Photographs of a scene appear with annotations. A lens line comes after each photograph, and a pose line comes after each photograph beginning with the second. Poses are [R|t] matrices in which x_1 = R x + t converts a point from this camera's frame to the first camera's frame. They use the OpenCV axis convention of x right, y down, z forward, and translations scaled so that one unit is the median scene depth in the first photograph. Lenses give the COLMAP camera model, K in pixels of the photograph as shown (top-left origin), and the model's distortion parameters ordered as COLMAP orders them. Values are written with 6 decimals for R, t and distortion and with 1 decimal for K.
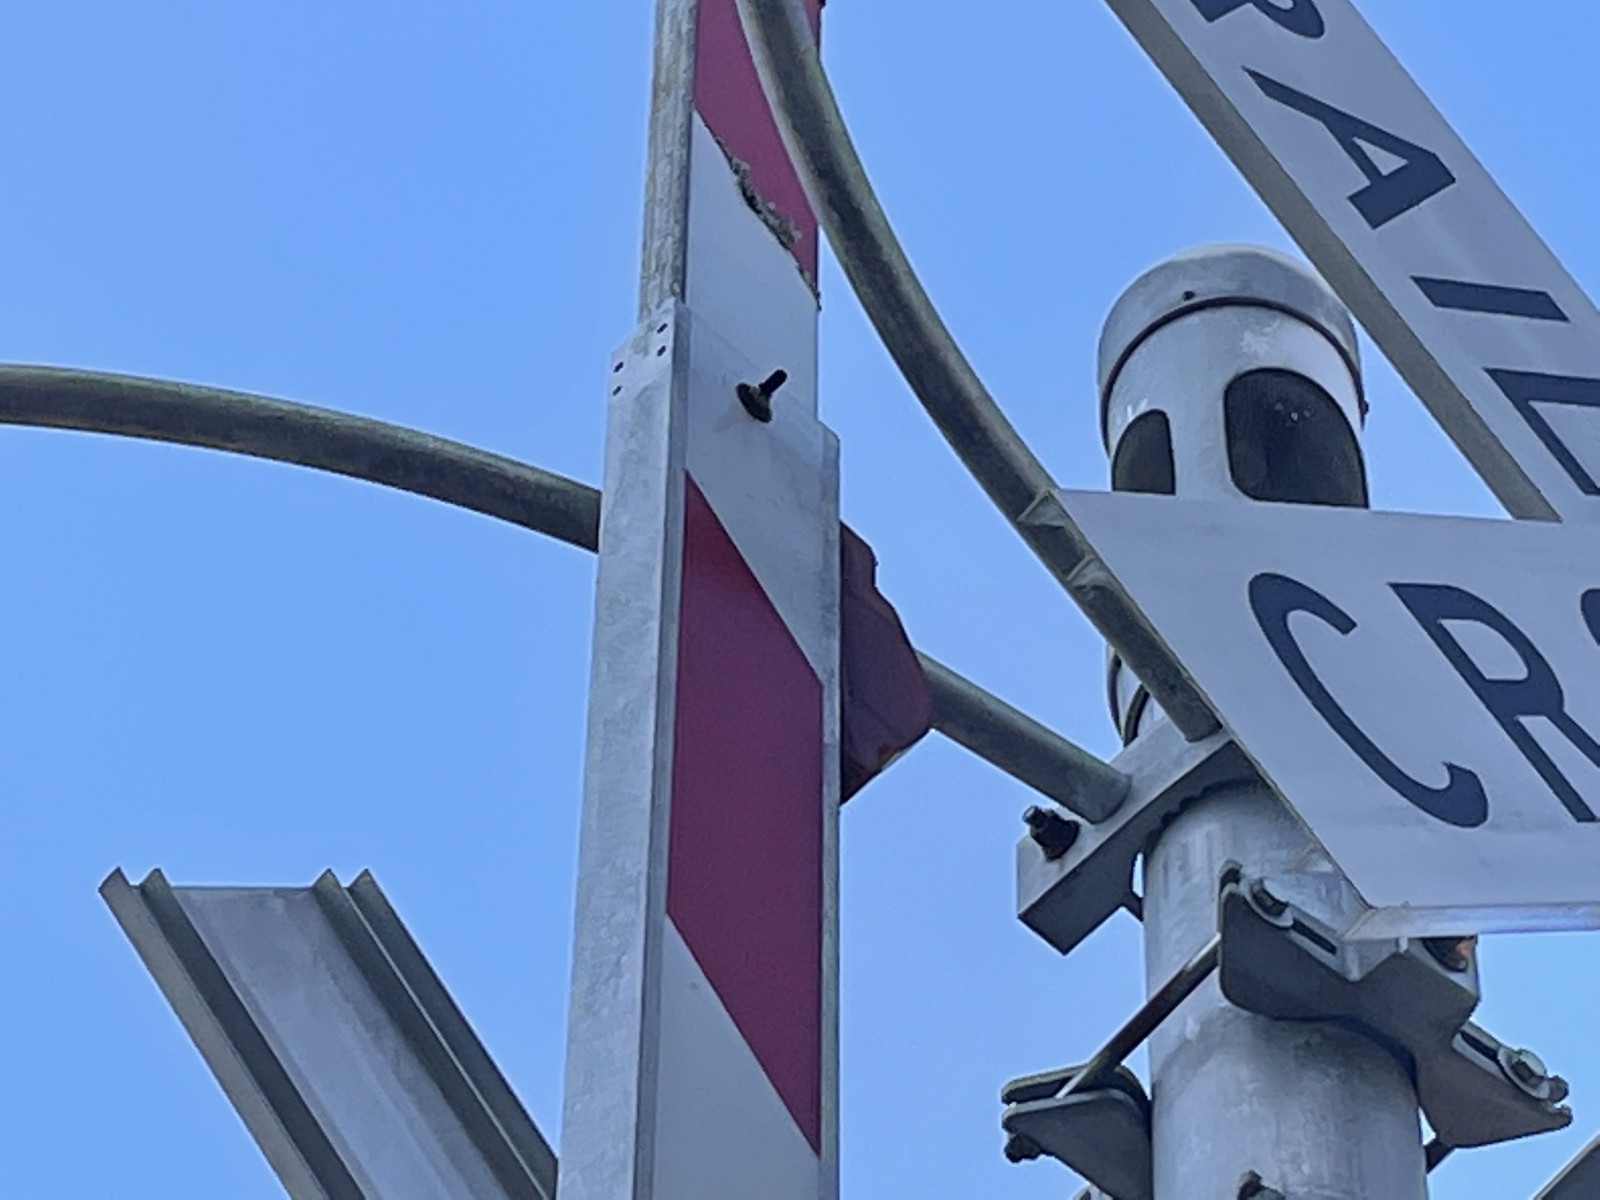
lens RADIAL K [[6193.2, 0, 799.1], [0, 6193.2, 600.1], [0, 0, 1]] dist [0.142670, 0.000000]
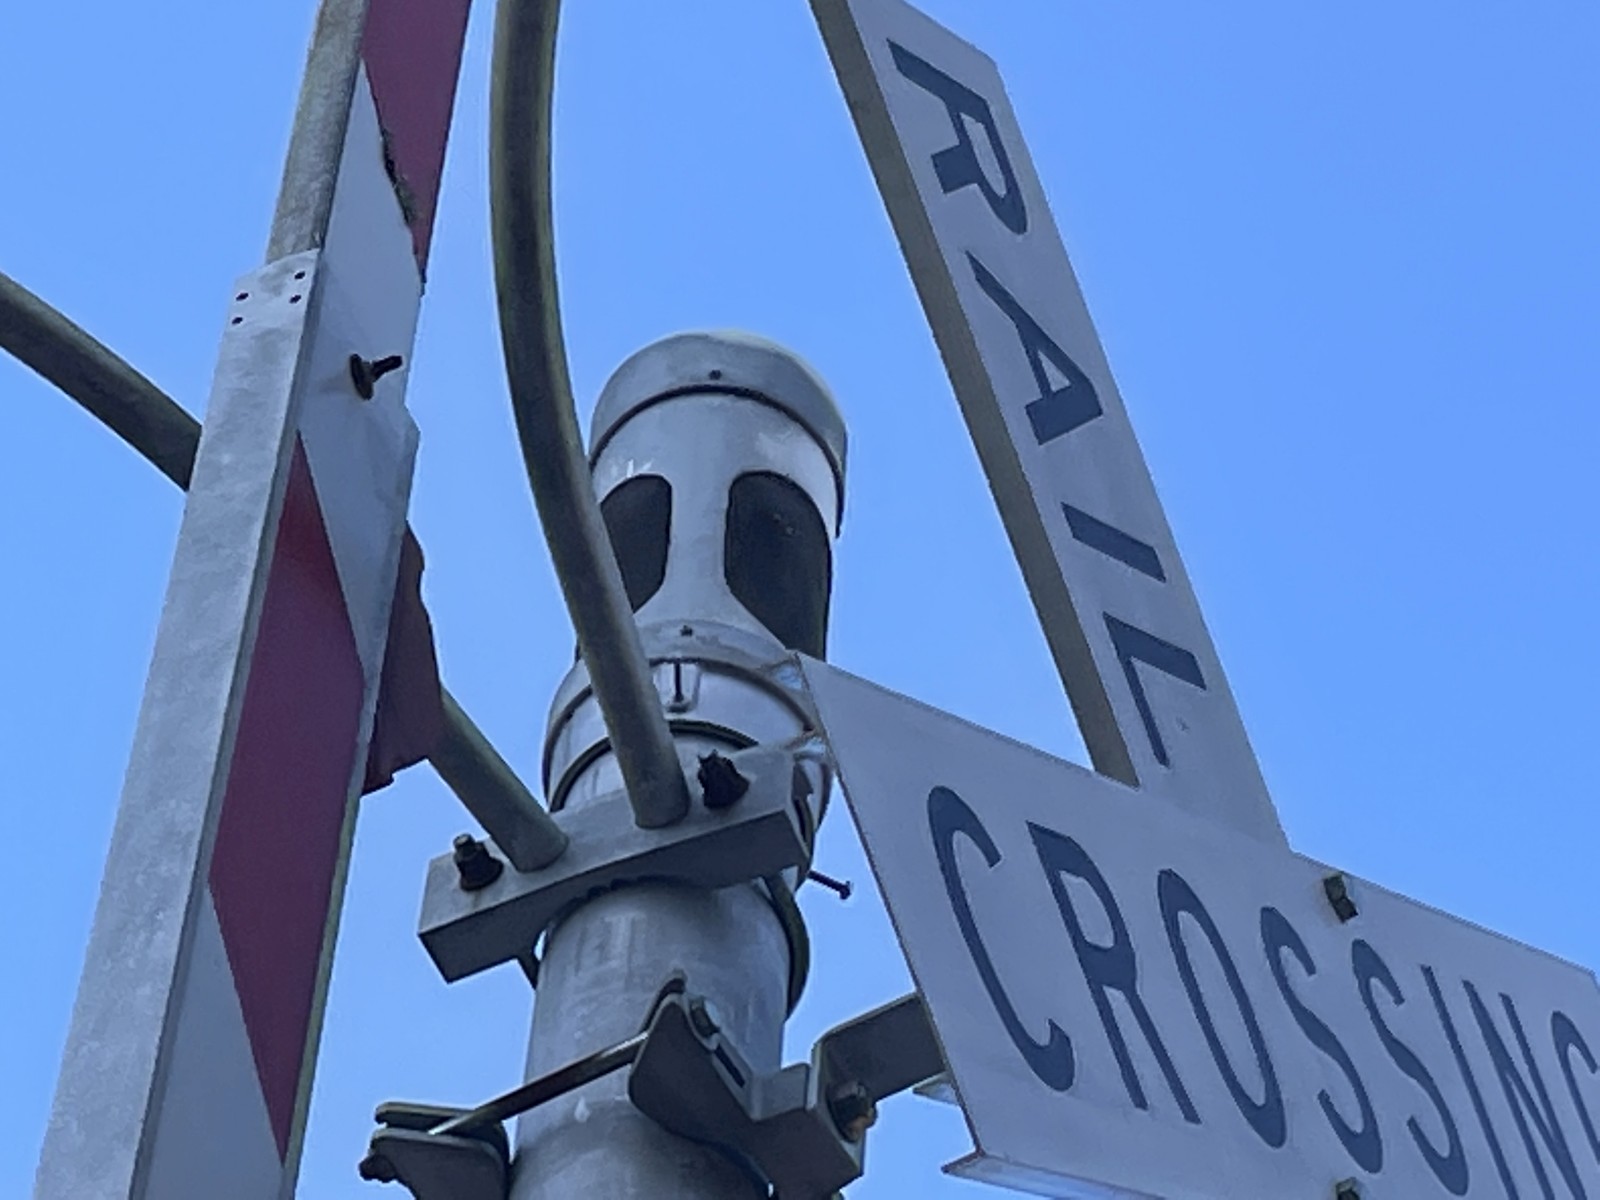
lens RADIAL K [[6193.2, 0, 798.1], [0, 6193.2, 599.3], [0, 0, 1]] dist [0.142670, 0.000000]
pose [[0.923612, 0.322895, 0.206591, -0.139321], [-0.329690, 0.944088, -0.001623, -0.019869], [-0.195564, -0.066612, 0.978426, 0.005644]]
